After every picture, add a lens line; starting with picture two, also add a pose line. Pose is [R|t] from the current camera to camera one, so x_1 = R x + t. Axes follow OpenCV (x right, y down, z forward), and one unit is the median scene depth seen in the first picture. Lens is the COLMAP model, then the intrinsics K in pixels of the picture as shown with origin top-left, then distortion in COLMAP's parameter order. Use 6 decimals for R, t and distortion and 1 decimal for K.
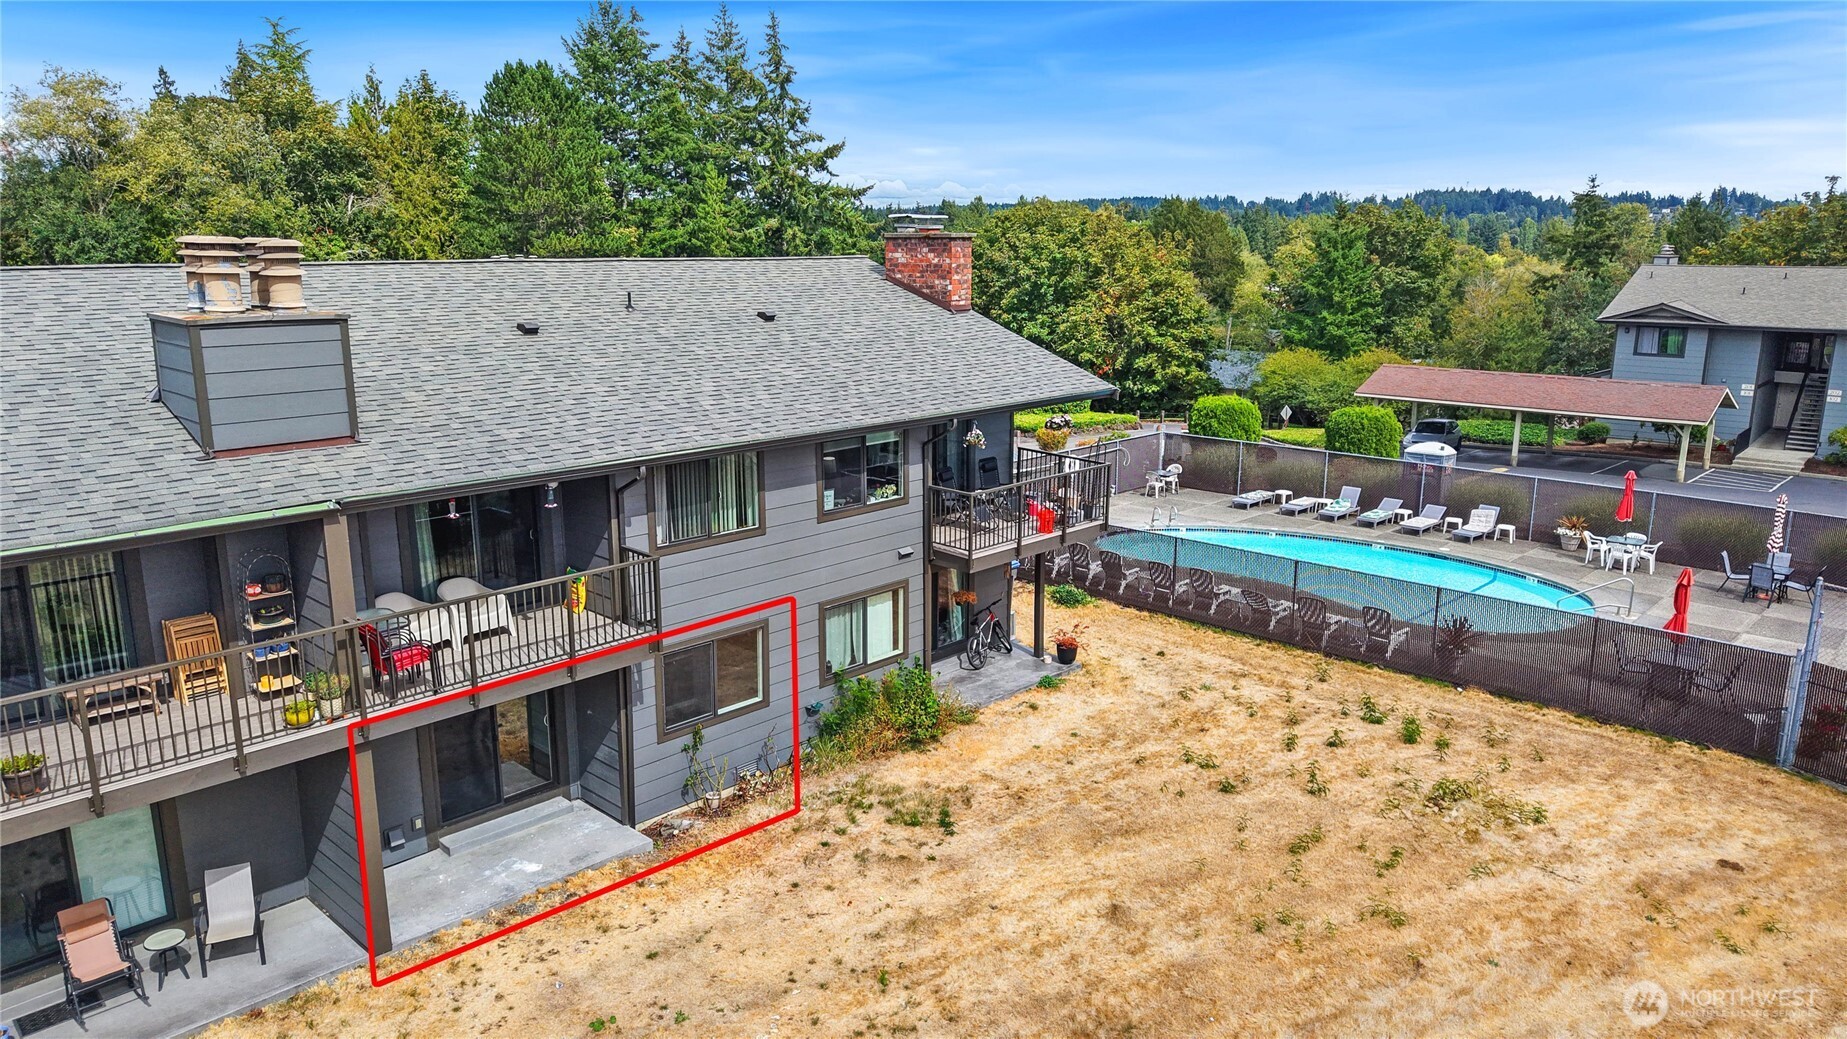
lens RADIAL K [[1259.1, 0, 923.5], [0, 1259.1, 519.5], [0, 0, 1]] dist [0.095372, -0.090261]
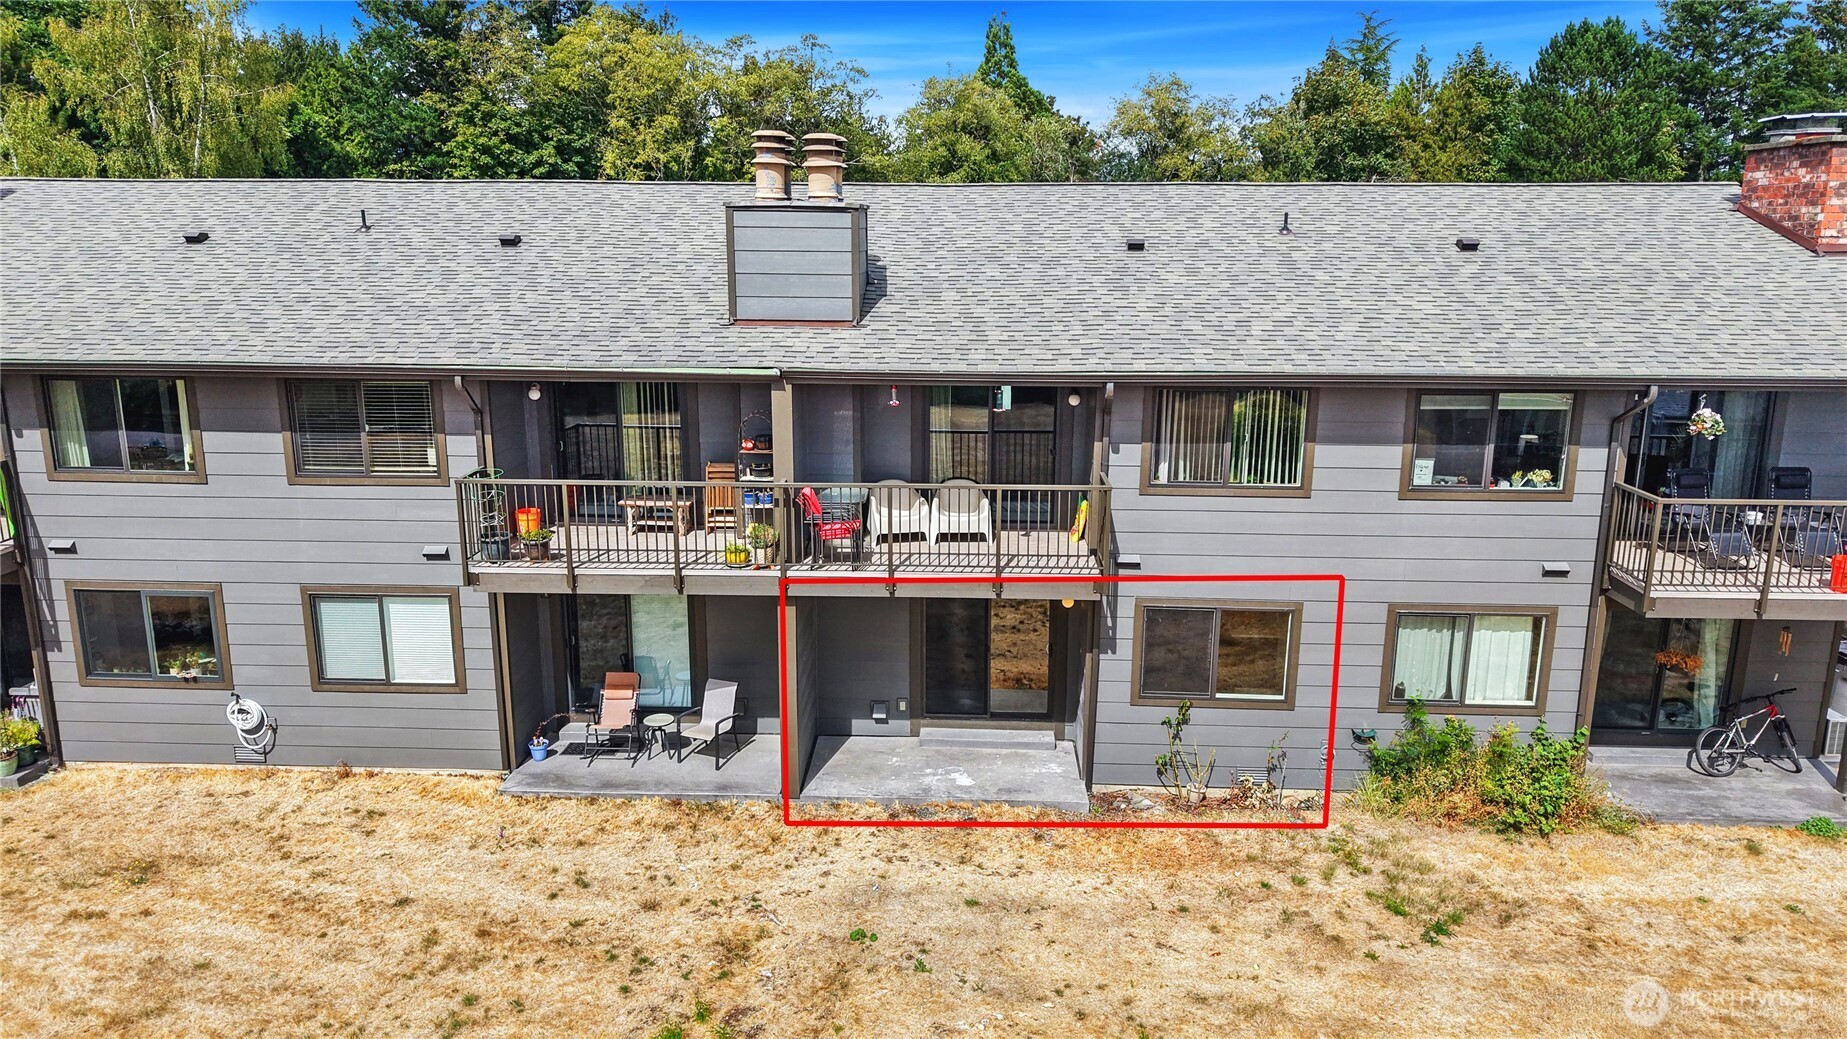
lens RADIAL K [[1259.1, 0, 923.5], [0, 1259.1, 519.5], [0, 0, 1]] dist [0.095372, -0.090261]
pose [[0.665263, 0.167395, -0.727601, 0.291460], [-0.172993, 0.982581, 0.067885, 0.012283], [0.726291, 0.080709, 0.682633, 0.253036]]
